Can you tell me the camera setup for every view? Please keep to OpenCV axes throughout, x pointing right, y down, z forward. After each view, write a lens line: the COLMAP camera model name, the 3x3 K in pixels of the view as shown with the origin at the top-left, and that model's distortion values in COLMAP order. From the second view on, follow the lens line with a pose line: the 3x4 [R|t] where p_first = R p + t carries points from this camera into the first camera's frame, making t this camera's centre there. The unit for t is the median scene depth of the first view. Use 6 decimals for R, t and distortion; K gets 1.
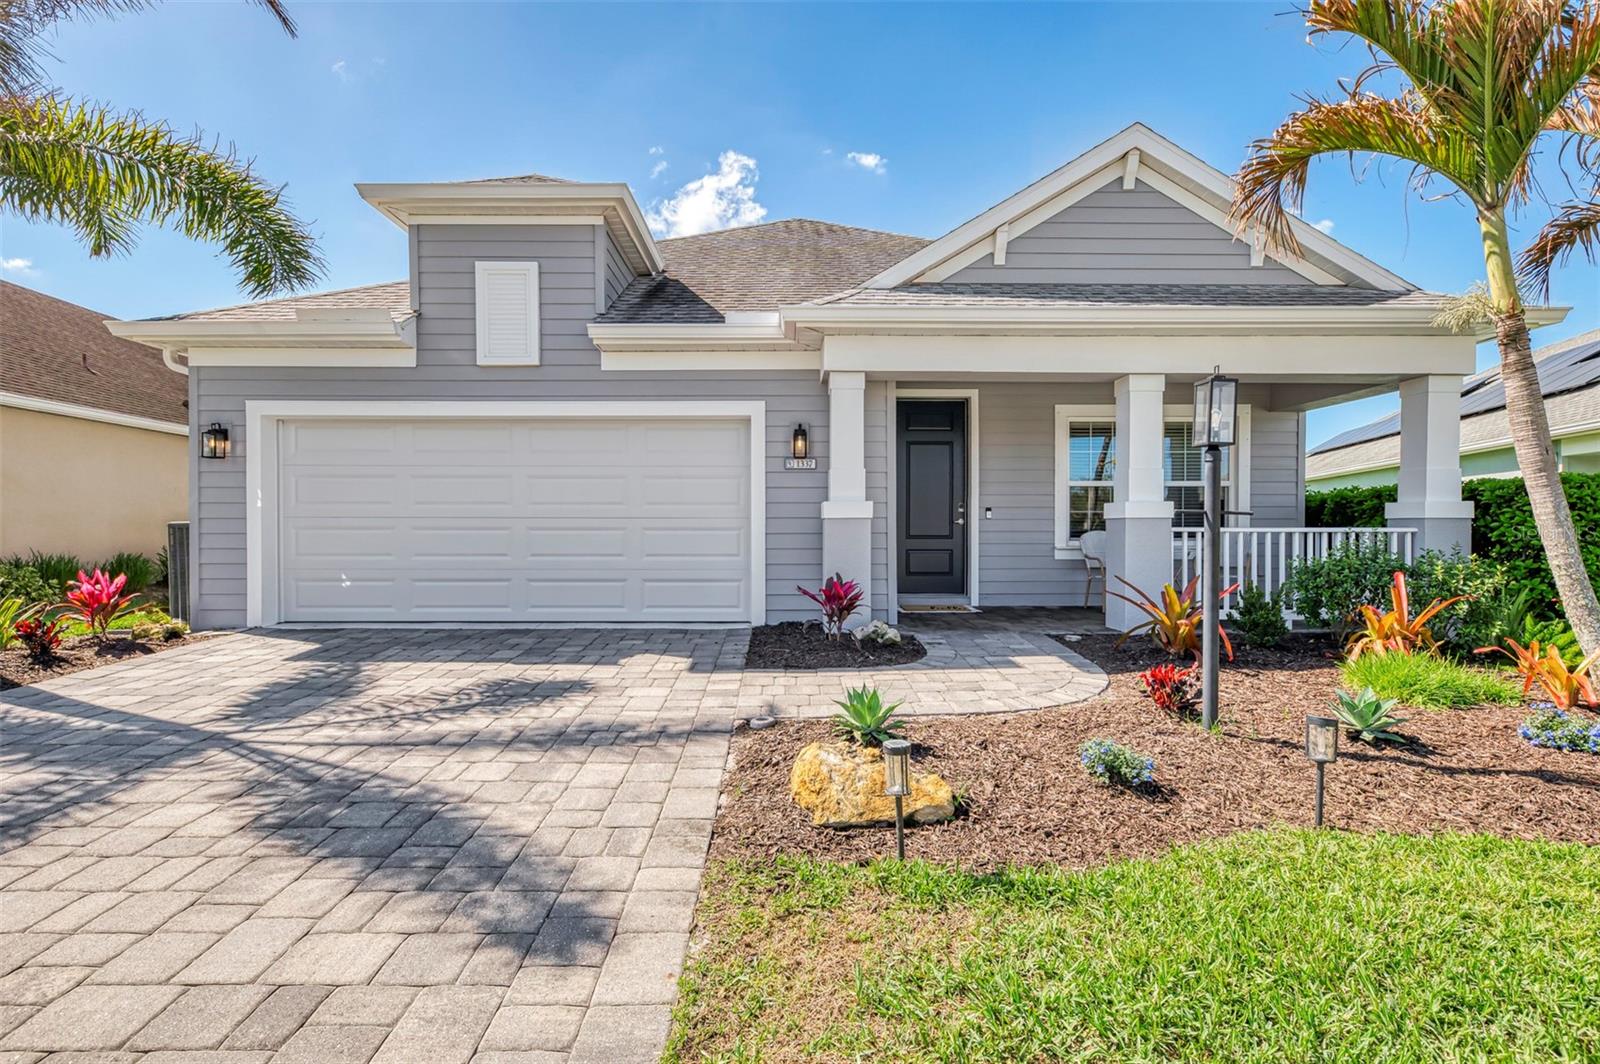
lens RADIAL K [[714.5, 0, 758.9], [0, 714.5, 544.3], [0, 0, 1]] dist [0.008731, 0.000118]
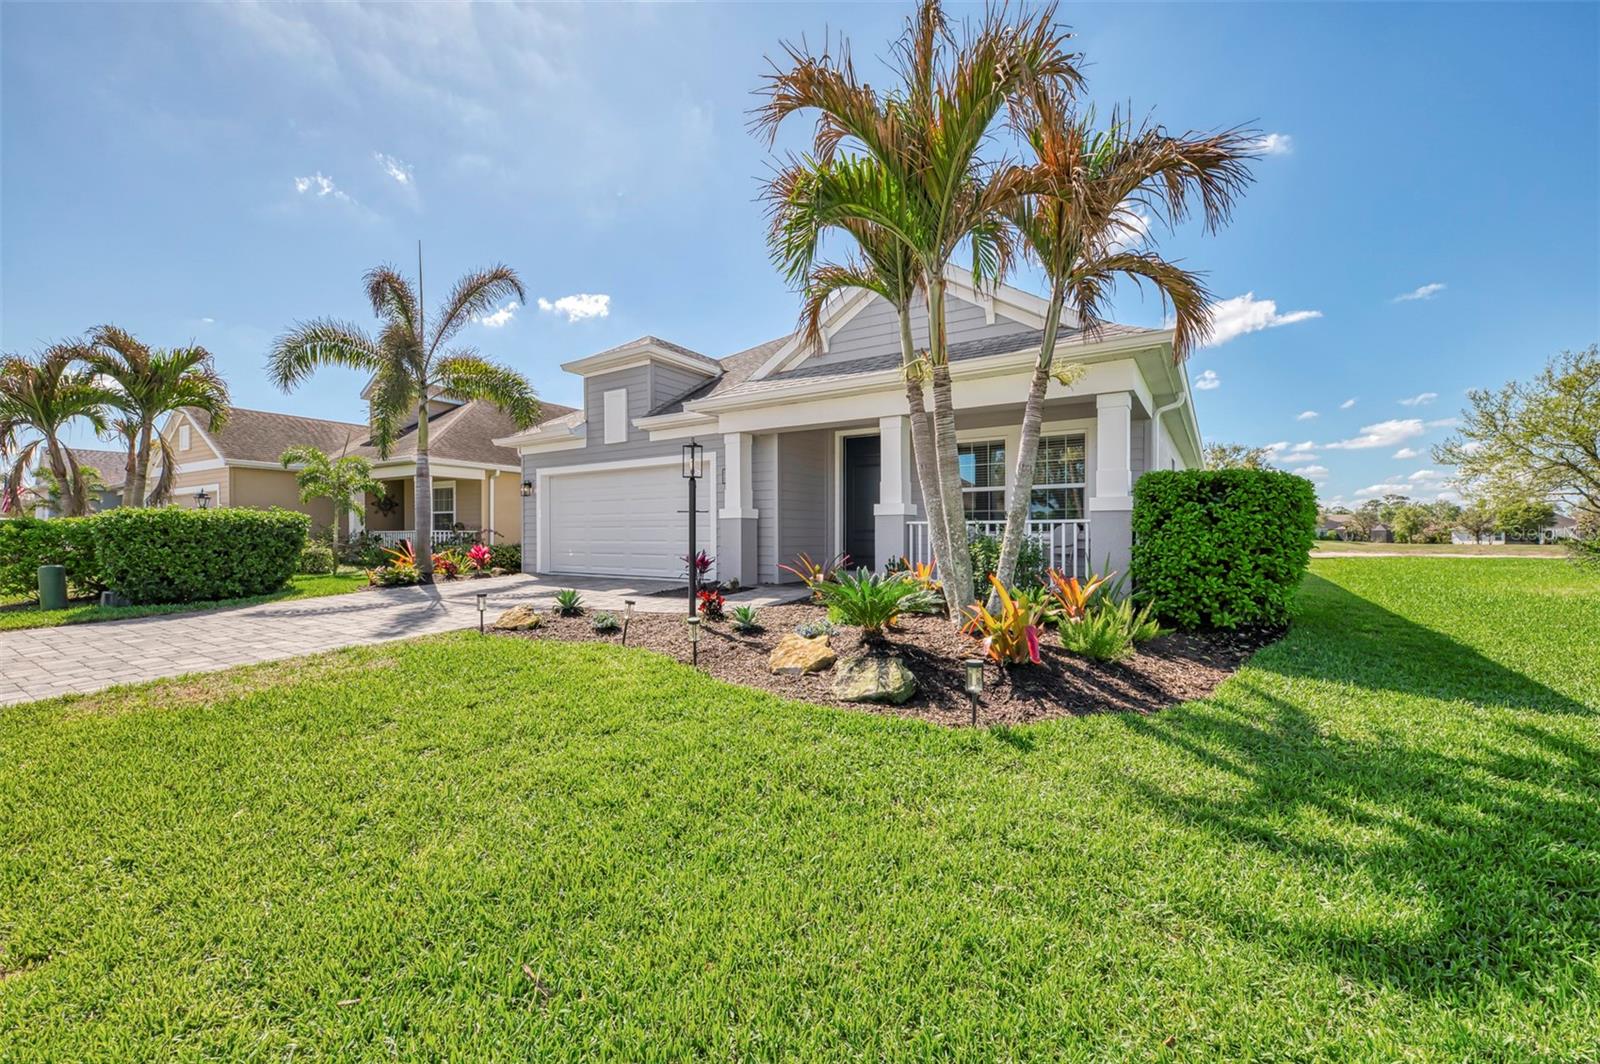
lens RADIAL K [[618.9, 0, 800.3], [0, 618.9, 540.2], [0, 0, 1]] dist [-0.003109, -0.000194]
pose [[0.840812, 0.002520, -0.541321, 1.008488], [-0.009689, 0.999899, -0.010394, 0.028485], [0.541240, 0.013984, 0.840752, -0.146524]]
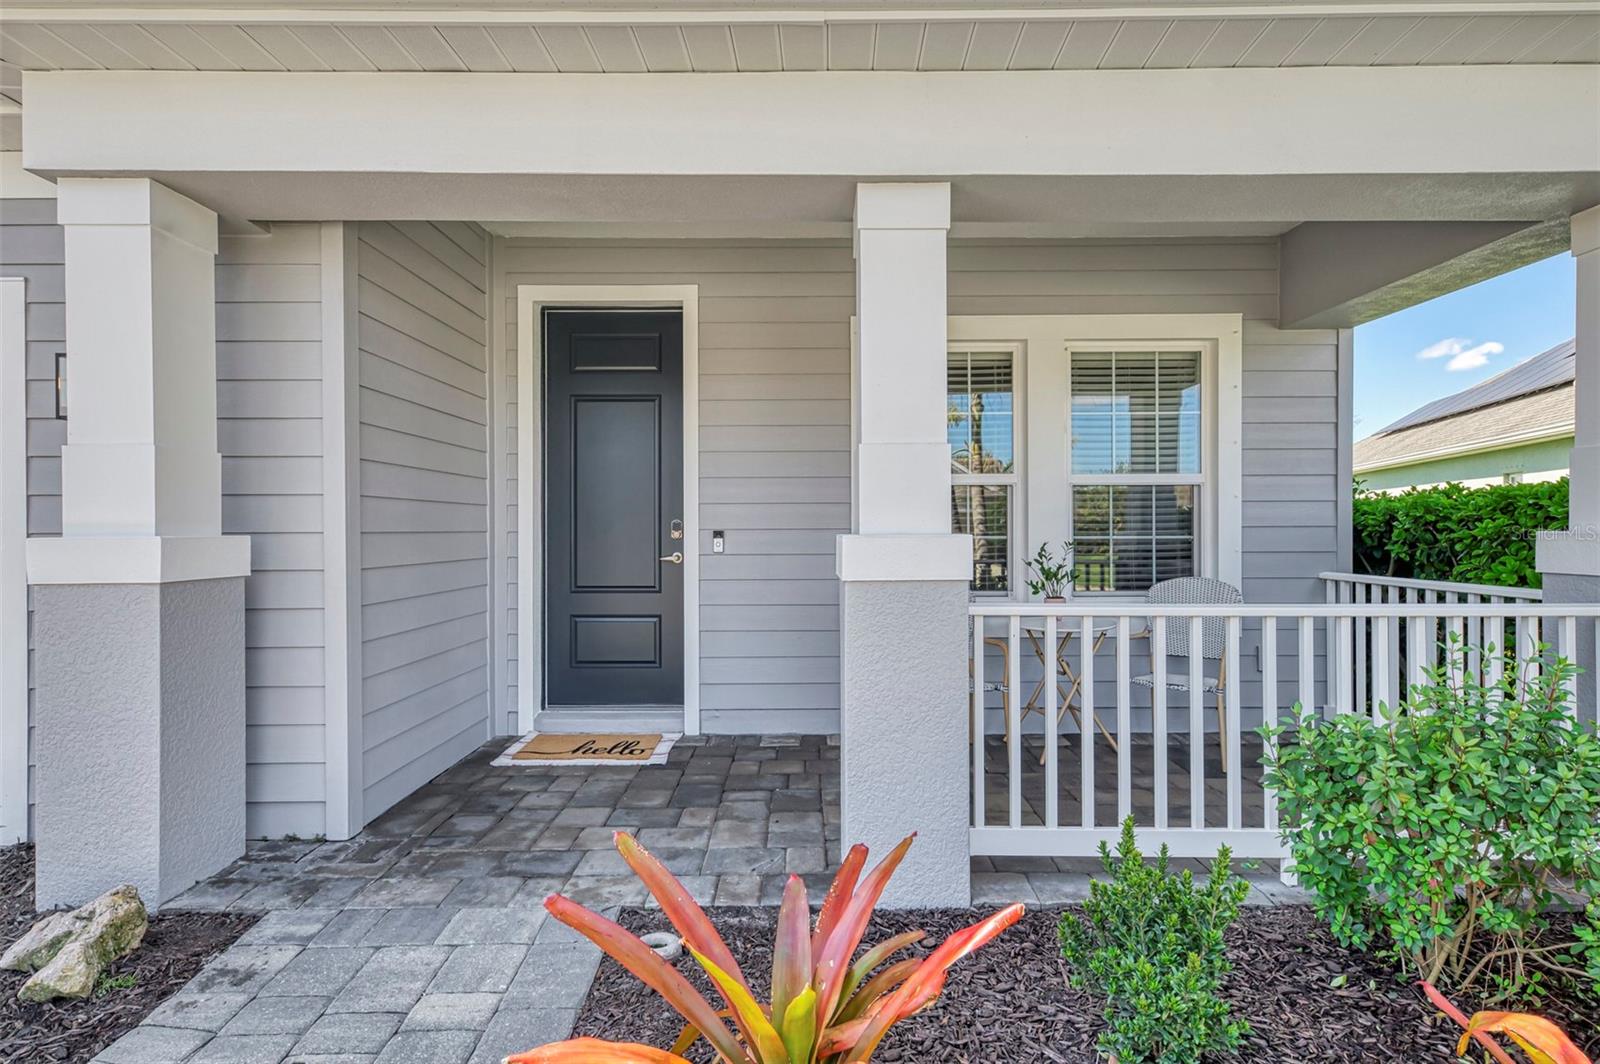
lens RADIAL K [[775.1, 0, 798.6], [0, 775.1, 538.9], [0, 0, 1]] dist [-0.006477, 0.001106]
pose [[0.999992, -0.003524, -0.001827, 0.462028], [0.003513, 0.999974, -0.006263, -0.050968], [0.001849, 0.006256, 0.999979, 0.569428]]
